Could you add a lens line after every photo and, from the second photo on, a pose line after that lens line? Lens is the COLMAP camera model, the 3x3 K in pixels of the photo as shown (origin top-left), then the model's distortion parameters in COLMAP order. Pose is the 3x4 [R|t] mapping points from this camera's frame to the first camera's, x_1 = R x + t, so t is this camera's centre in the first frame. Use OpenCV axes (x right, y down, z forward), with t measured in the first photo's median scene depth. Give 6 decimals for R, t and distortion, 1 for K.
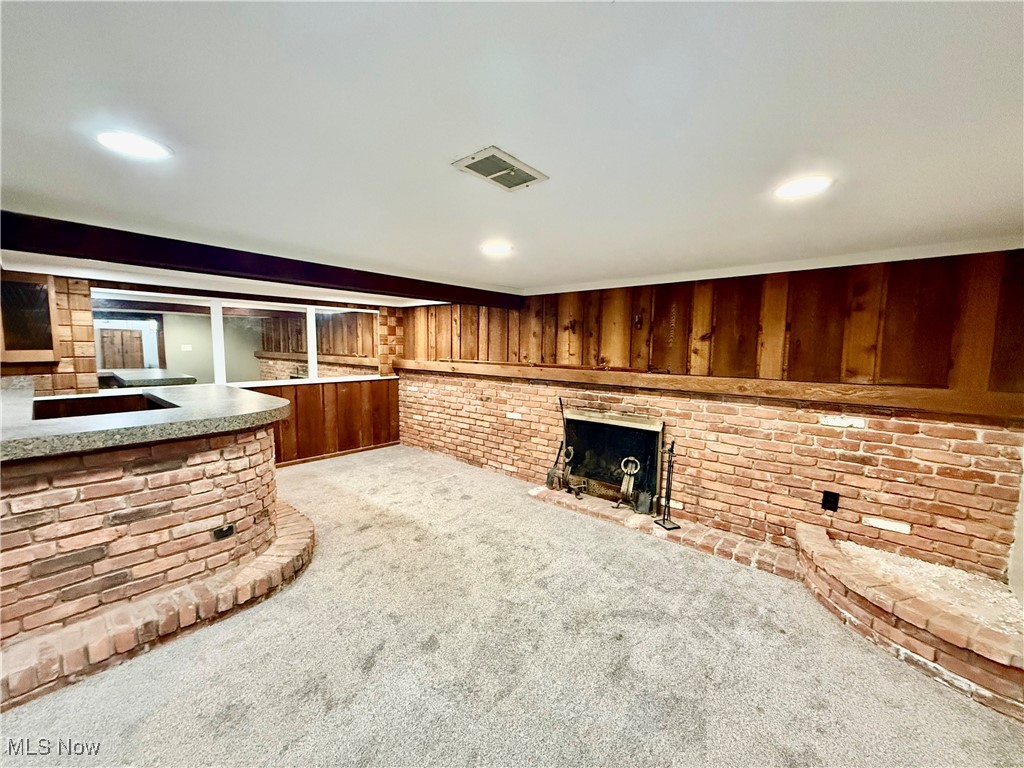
lens RADIAL K [[408.9, 0, 511.3], [0, 408.9, 383.9], [0, 0, 1]] dist [-0.000315, -0.000185]
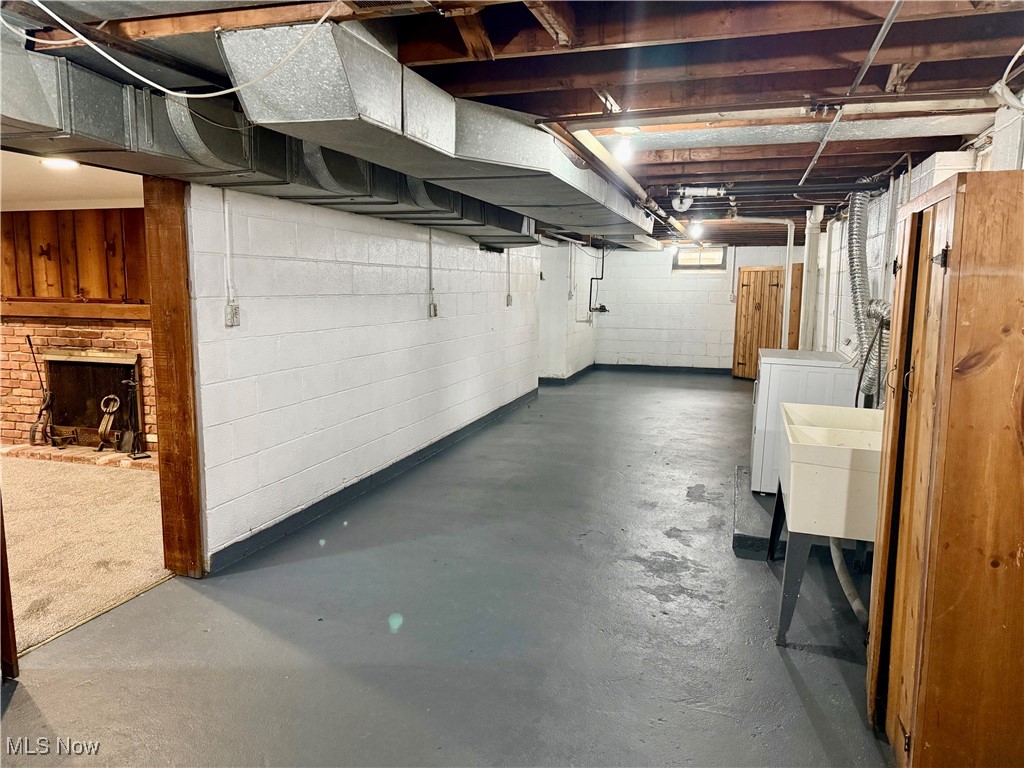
lens RADIAL K [[724.6, 0, 513.2], [0, 724.6, 382.2], [0, 0, 1]] dist [0.007156, 0.001809]
pose [[0.916846, -0.061500, 0.394477, 0.450908], [0.041421, 0.997385, 0.059224, 0.084388], [-0.397087, -0.037960, 0.916995, -0.820838]]
